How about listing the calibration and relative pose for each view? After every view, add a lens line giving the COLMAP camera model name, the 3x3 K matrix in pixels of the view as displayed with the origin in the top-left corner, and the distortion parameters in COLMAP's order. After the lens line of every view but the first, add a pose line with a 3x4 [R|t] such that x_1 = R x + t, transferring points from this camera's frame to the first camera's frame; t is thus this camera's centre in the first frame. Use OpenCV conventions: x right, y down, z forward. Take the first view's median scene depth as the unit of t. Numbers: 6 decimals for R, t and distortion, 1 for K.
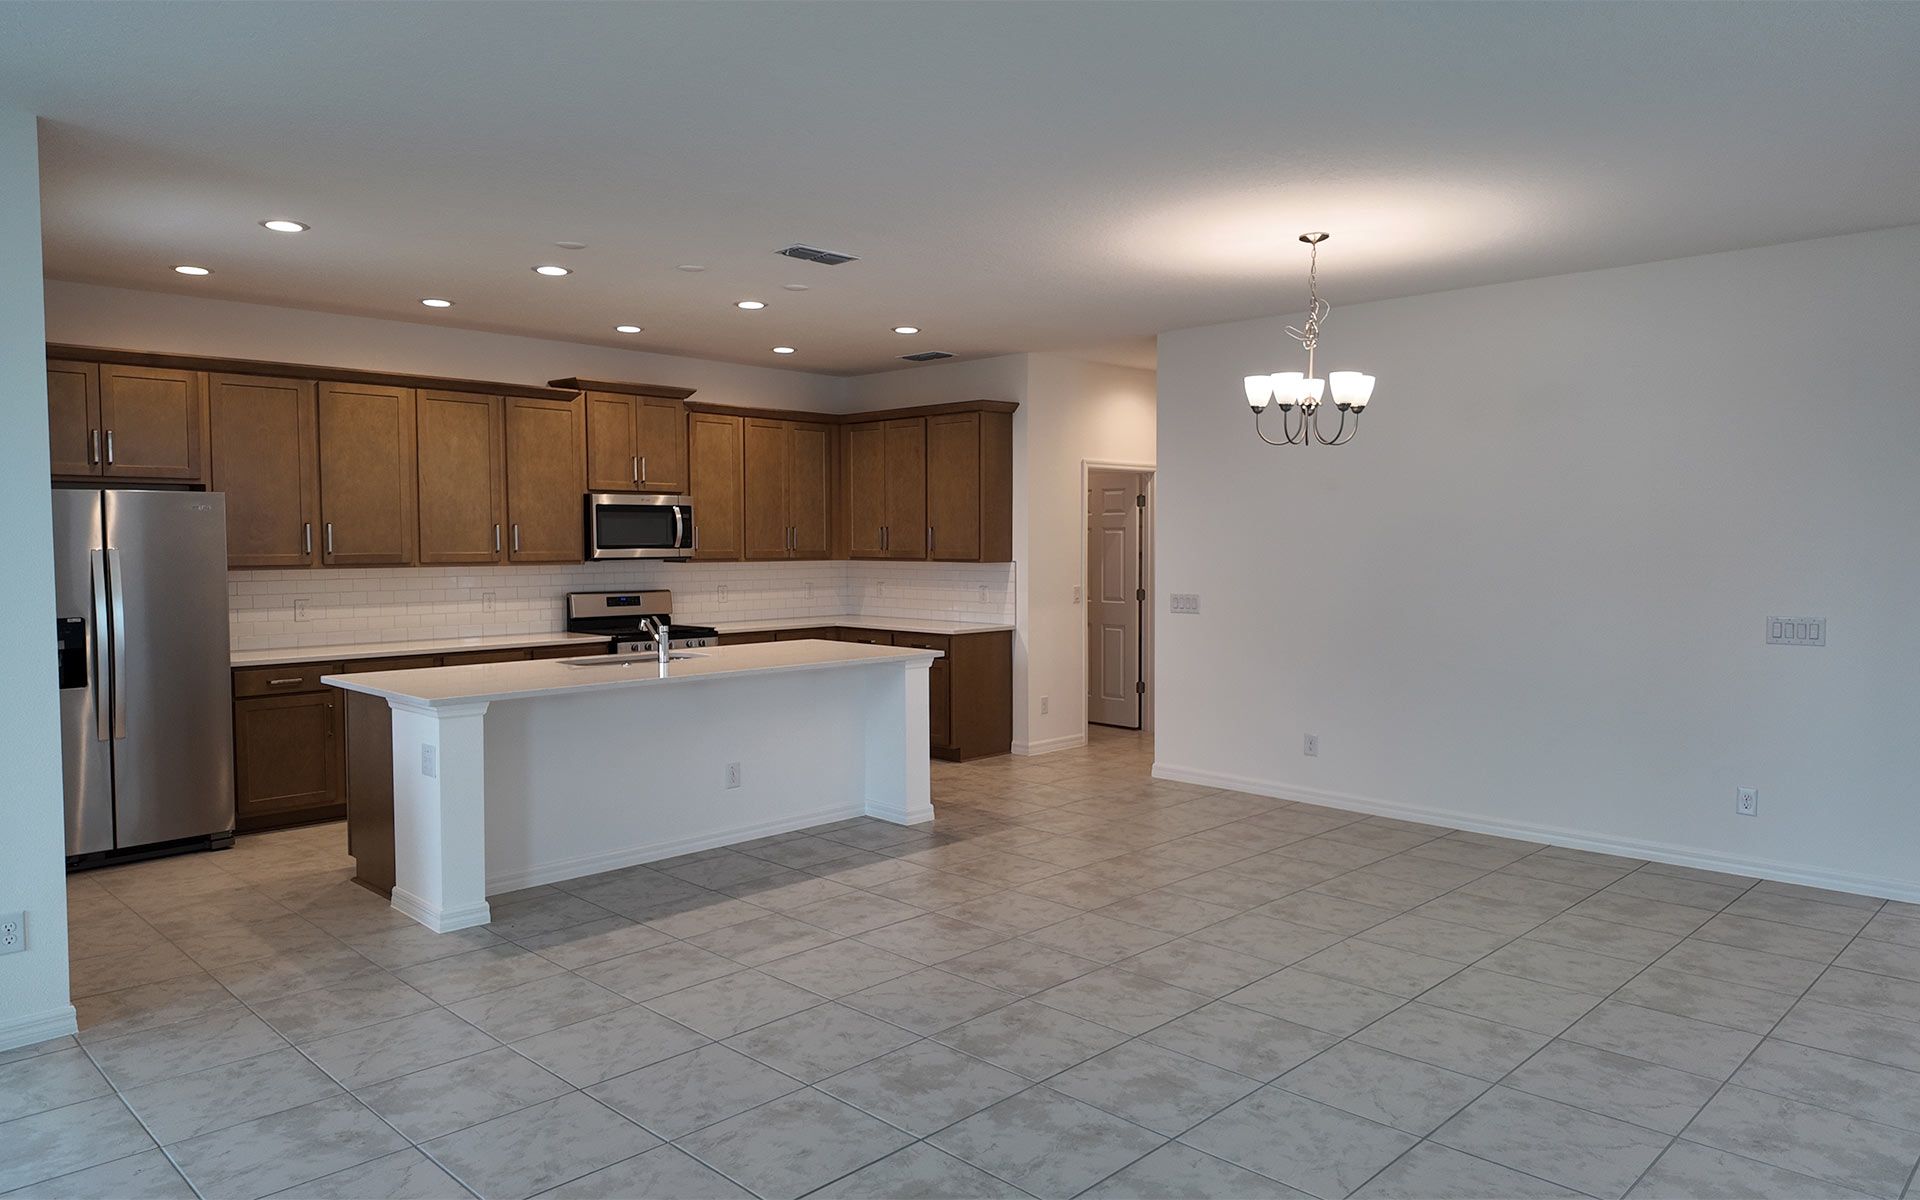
lens RADIAL K [[1257.3, 0, 960.0], [0, 1257.3, 600.0], [0, 0, 1]] dist [0.093953, -0.130620]
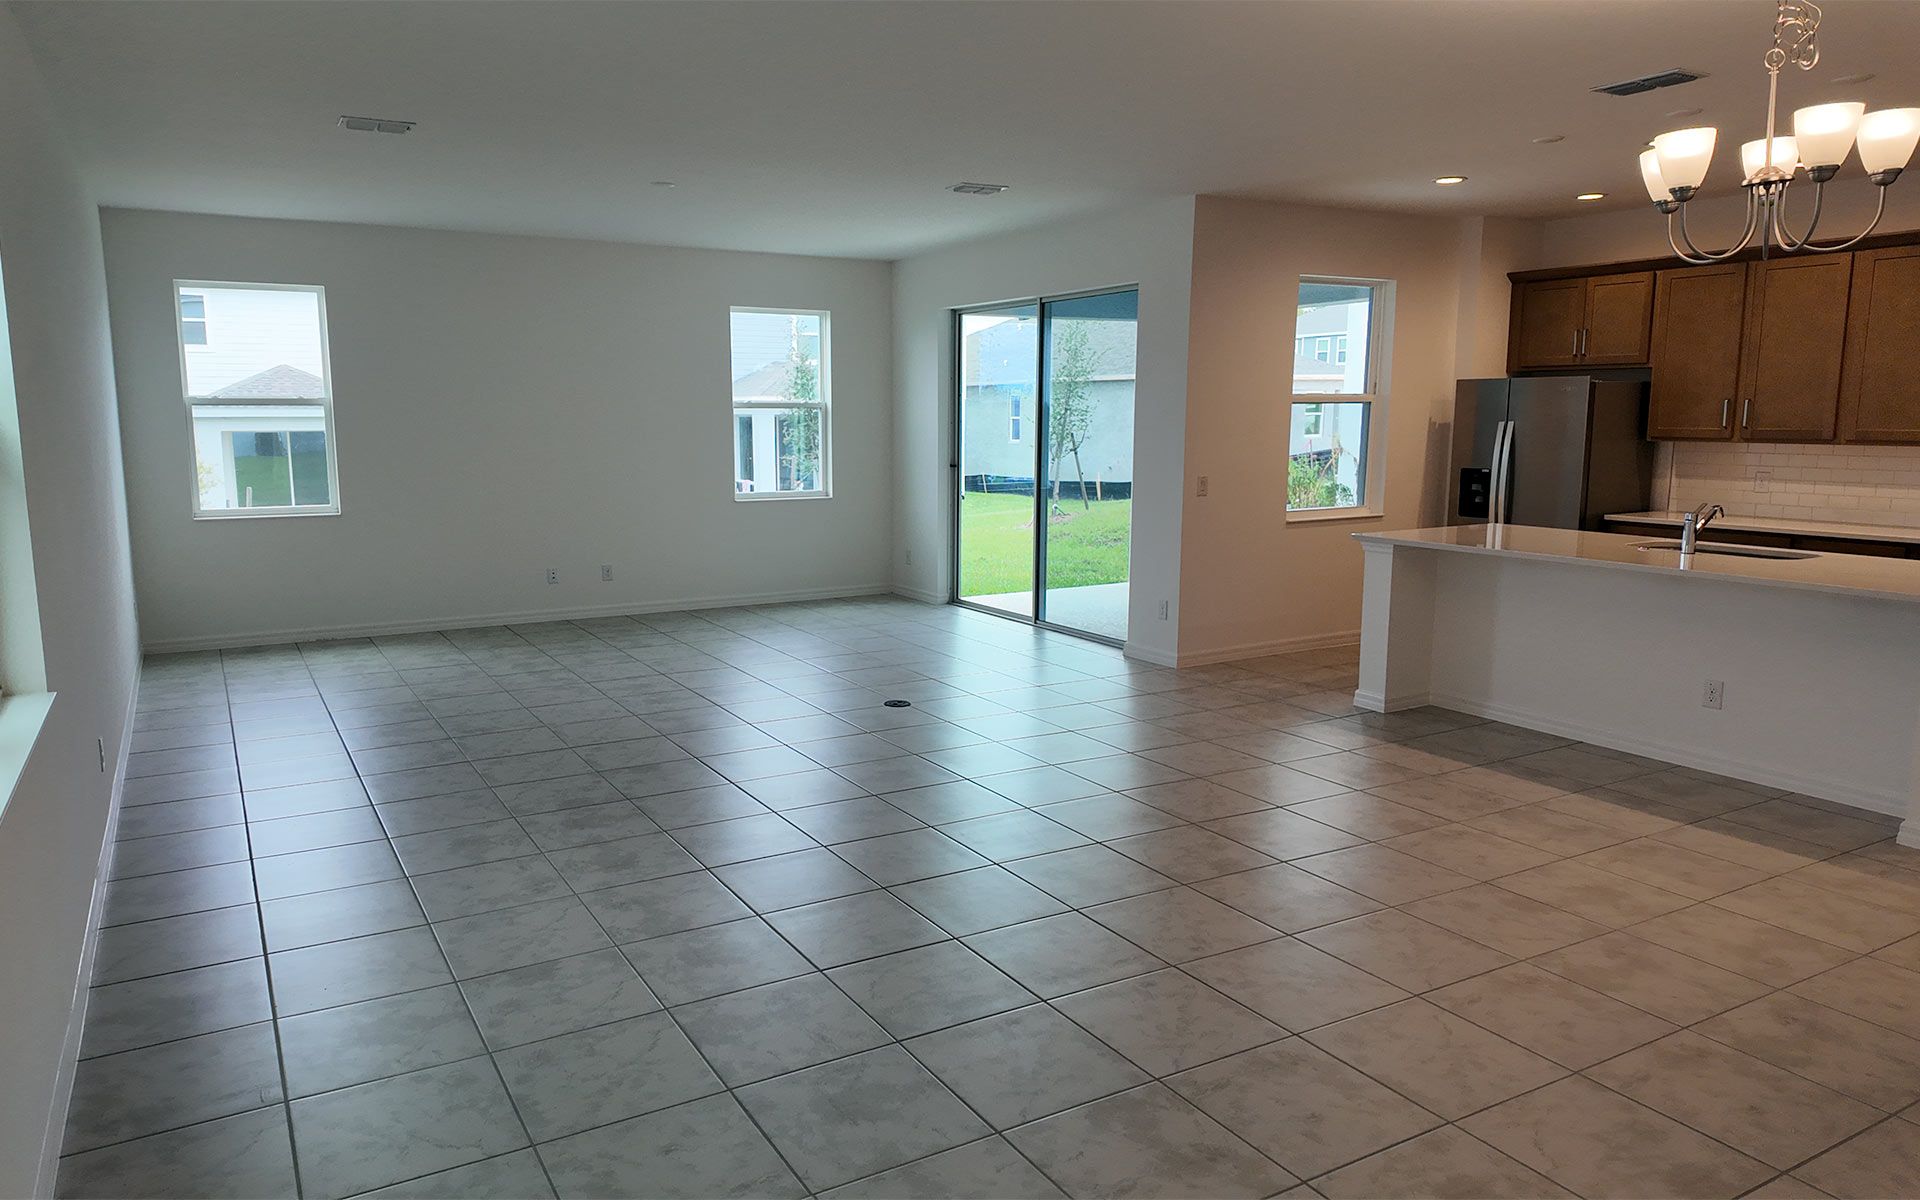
lens RADIAL K [[1256.3, 0, 884.1], [0, 1256.3, 598.9], [0, 0, 1]] dist [0.065553, -0.071115]
pose [[-0.289167, 0.146097, -0.946065, 0.654294], [-0.043861, 0.985226, 0.165550, -0.036731], [0.956273, 0.089367, -0.278487, 0.567228]]
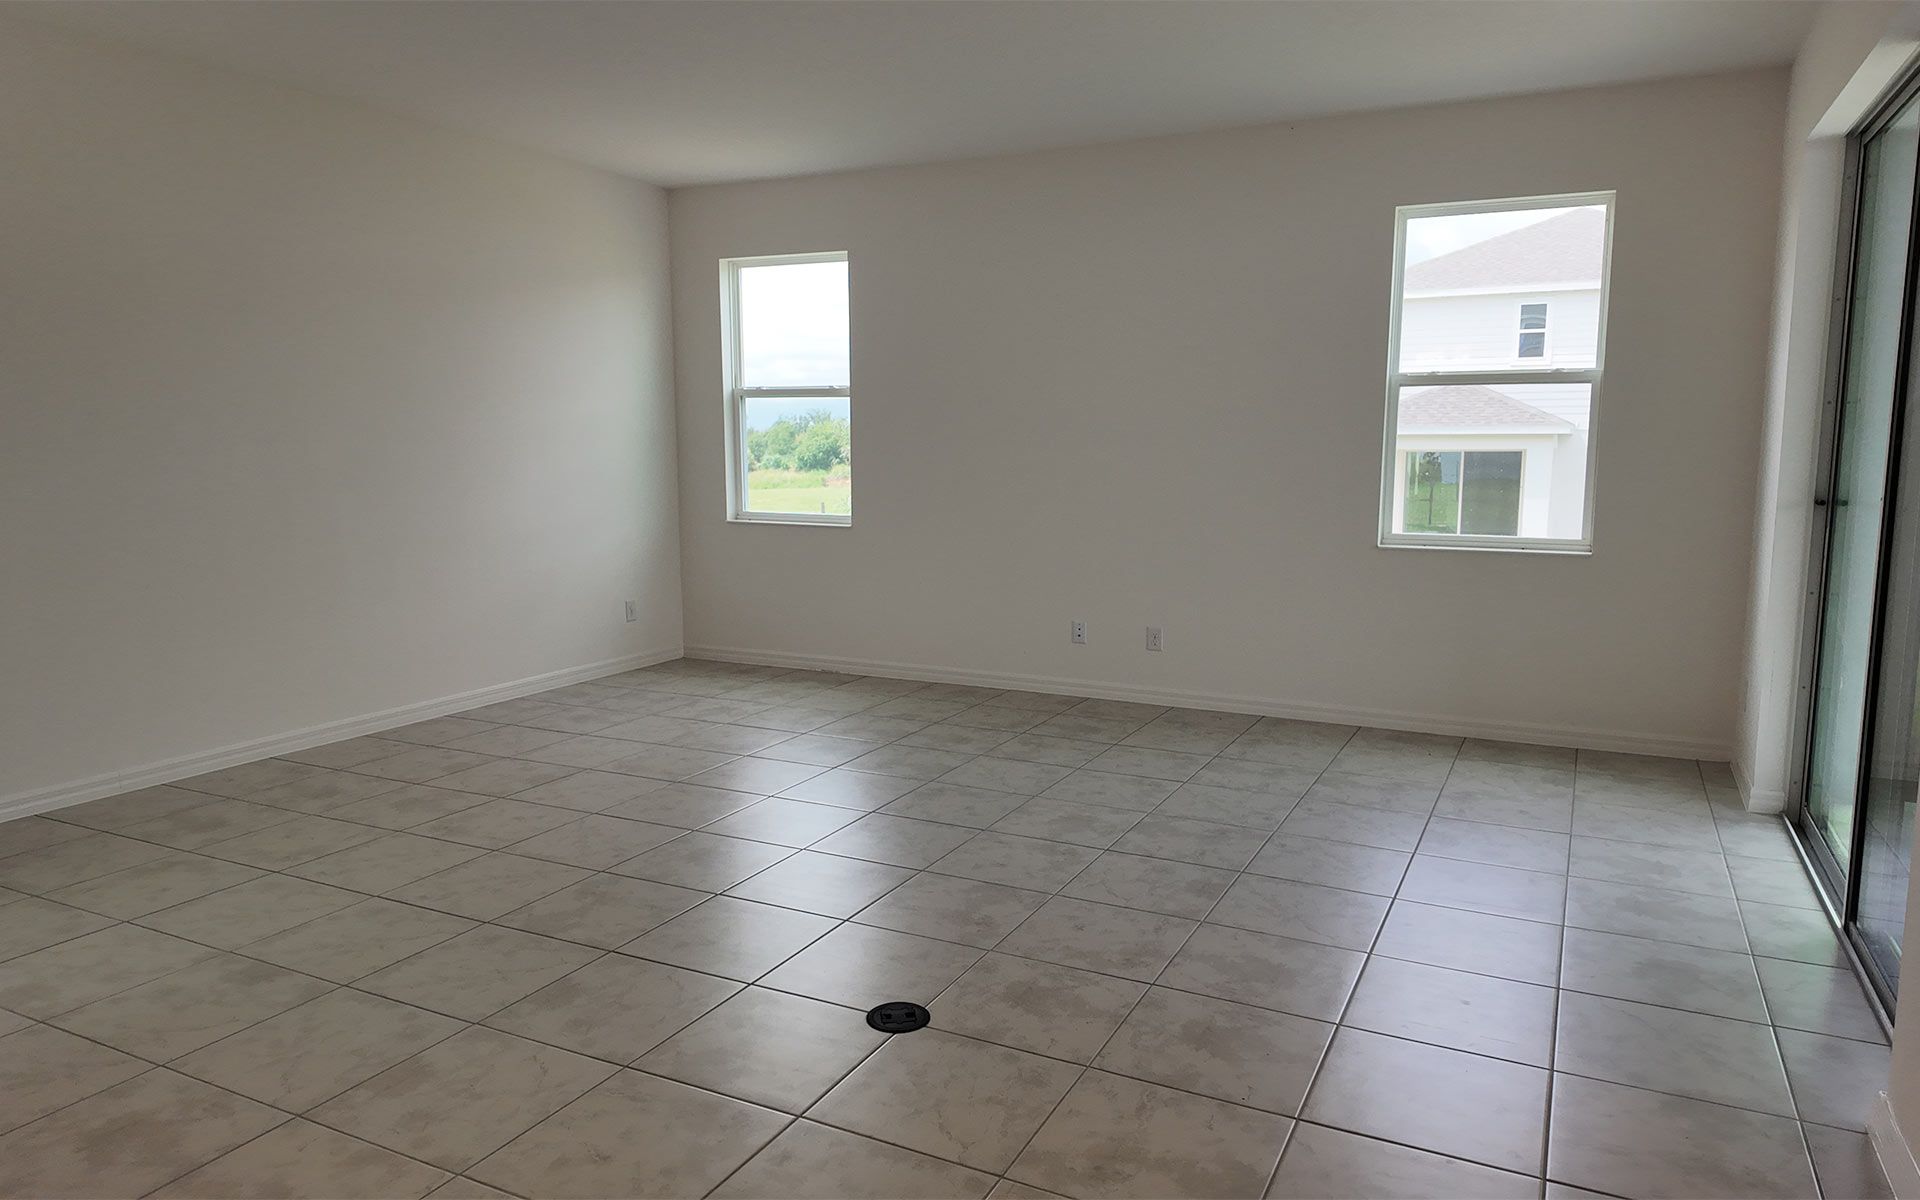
lens RADIAL K [[1238.4, 0, 999.3], [0, 1238.4, 601.4], [0, 0, 1]] dist [0.156971, -0.245706]
pose [[-0.942985, 0.040544, -0.330357, -0.080578], [-0.019484, 0.984127, 0.176395, -0.013032], [0.332265, 0.172775, -0.927227, 0.687140]]
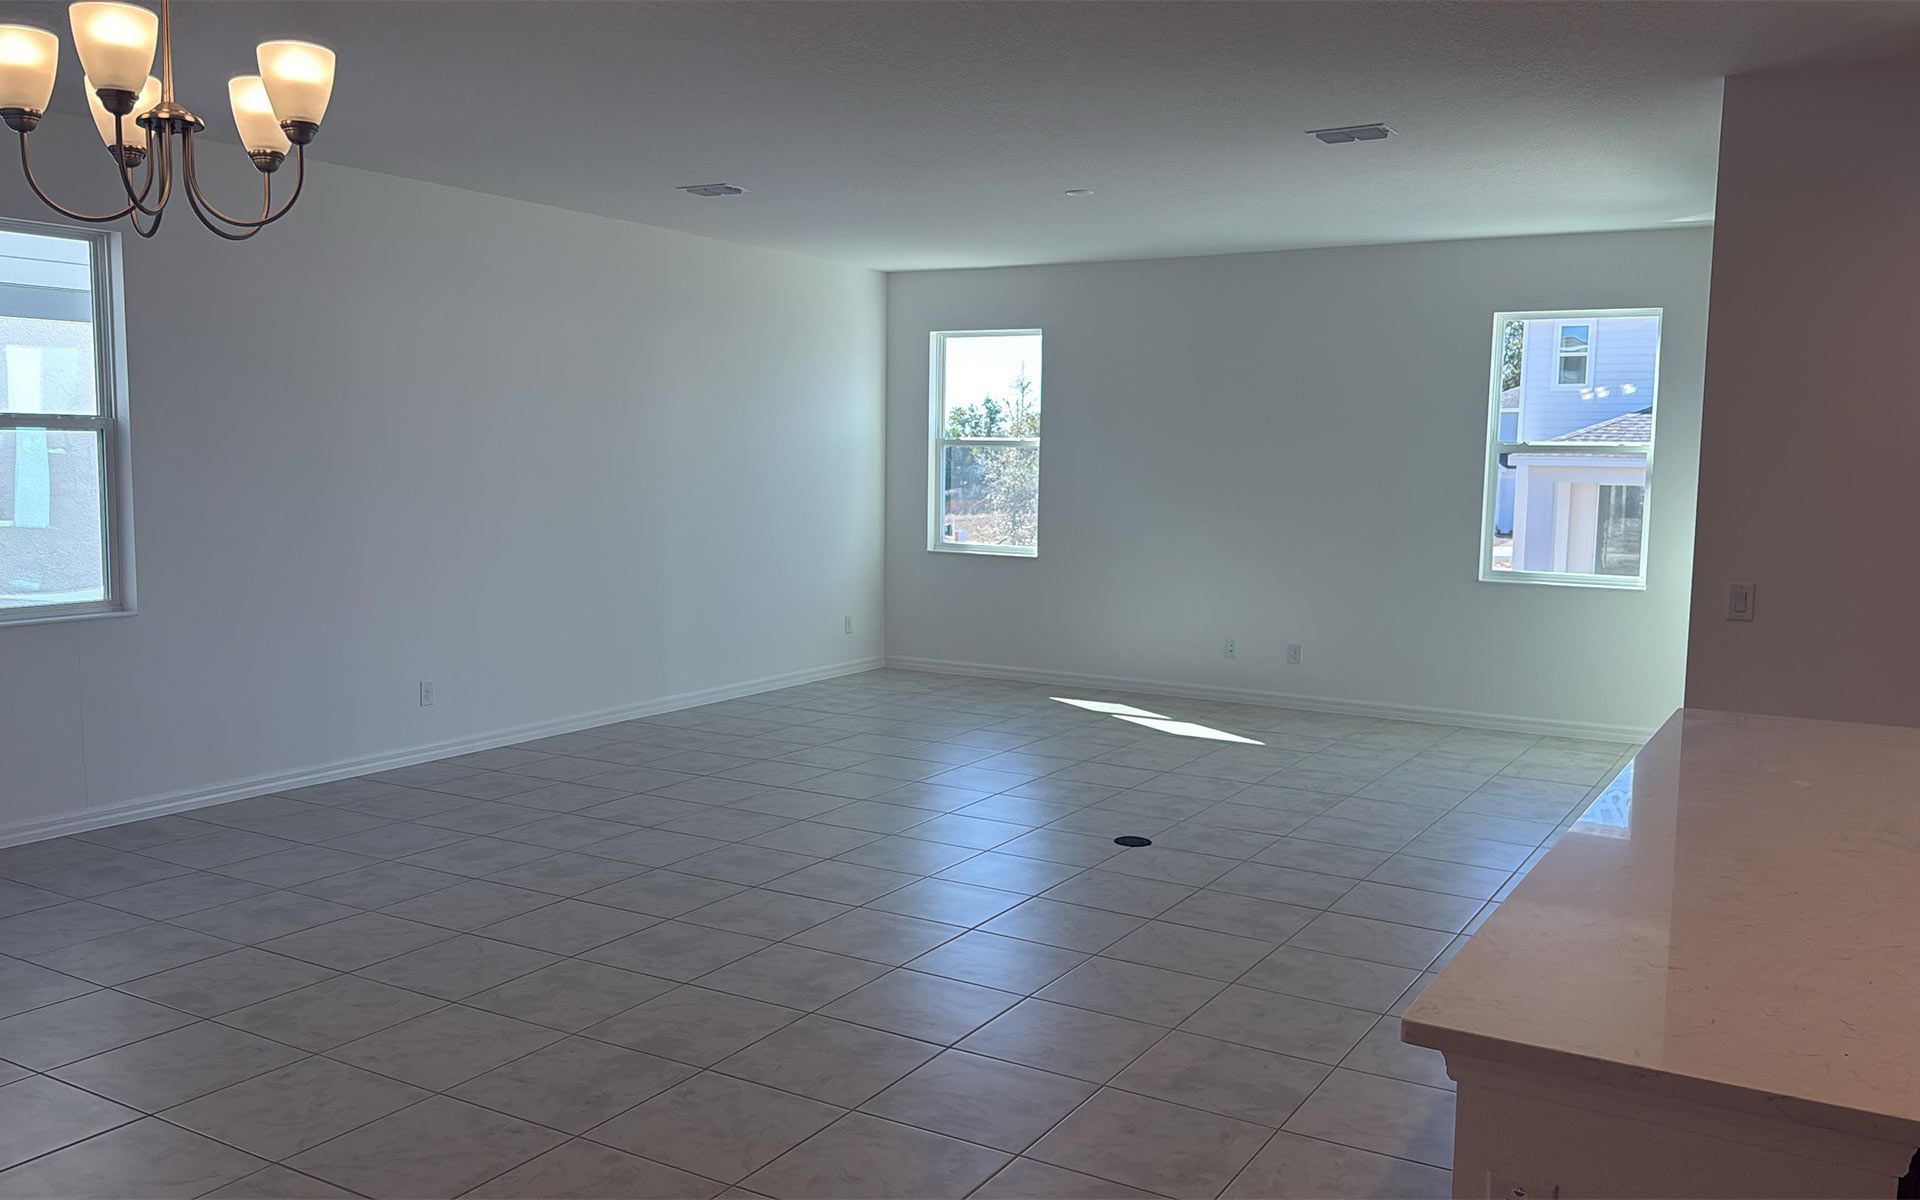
lens RADIAL K [[1540.2, 0, 953.2], [0, 1540.2, 645.1], [0, 0, 1]] dist [0.082509, -0.000856]
pose [[-0.971791, 0.017713, -0.235177, 0.108284], [-0.024063, 0.984525, 0.173582, -0.060248], [0.234612, 0.174345, -0.956327, 1.080492]]
